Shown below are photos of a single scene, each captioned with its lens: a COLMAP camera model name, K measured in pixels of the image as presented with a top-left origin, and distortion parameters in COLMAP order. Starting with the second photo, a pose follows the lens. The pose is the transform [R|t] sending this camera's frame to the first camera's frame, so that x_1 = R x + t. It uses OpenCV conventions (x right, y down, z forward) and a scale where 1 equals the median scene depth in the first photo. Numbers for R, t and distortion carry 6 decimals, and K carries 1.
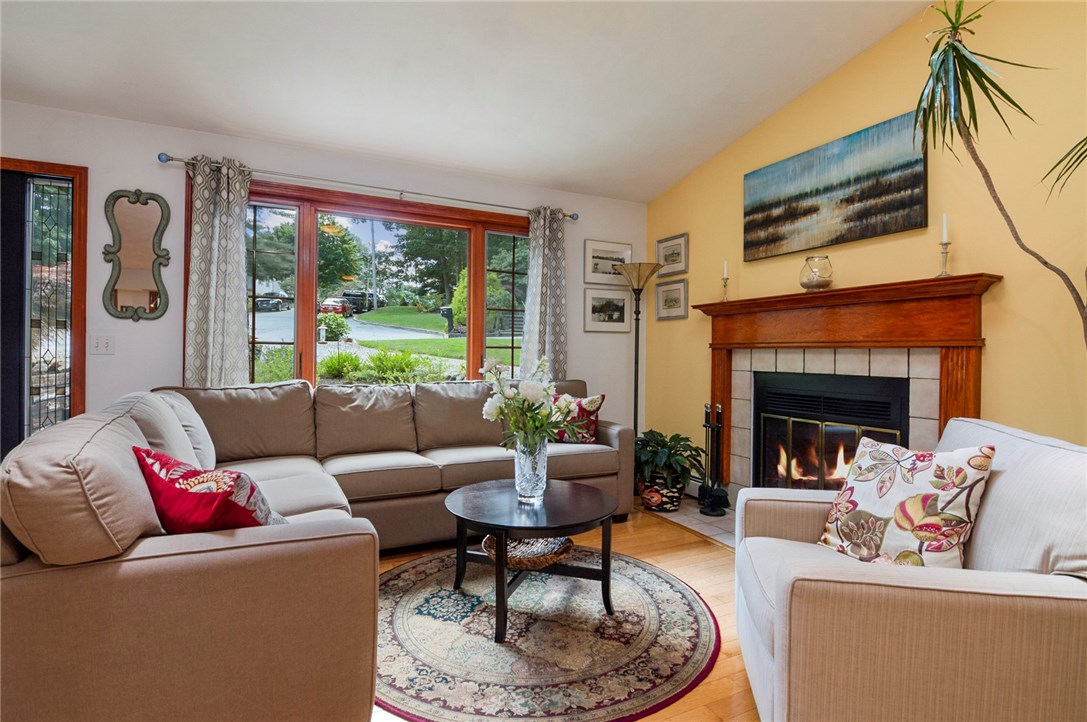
lens RADIAL K [[528.2, 0, 543.5], [0, 528.2, 361.0], [0, 0, 1]] dist [-0.019341, -0.001038]
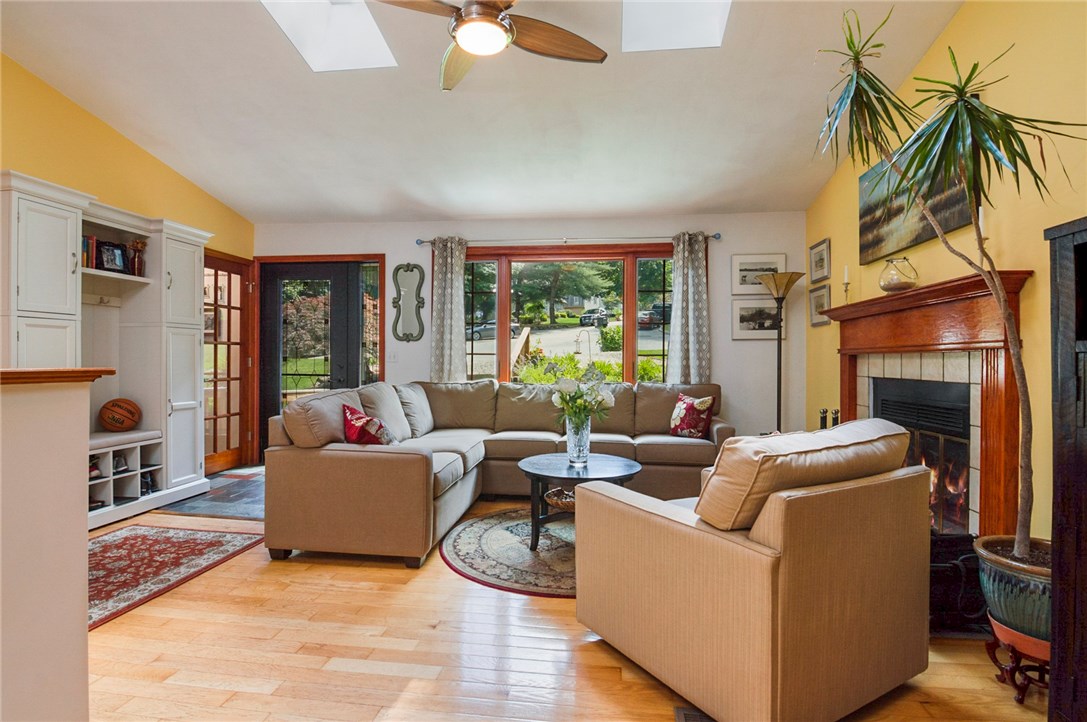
lens RADIAL K [[528.2, 0, 543.5], [0, 528.2, 361.0], [0, 0, 1]] dist [-0.019341, -0.001038]
pose [[0.835372, -0.005194, -0.549661, 0.474120], [-0.003925, 0.999874, -0.015413, 0.008231], [0.549671, 0.015033, 0.835246, -0.156085]]
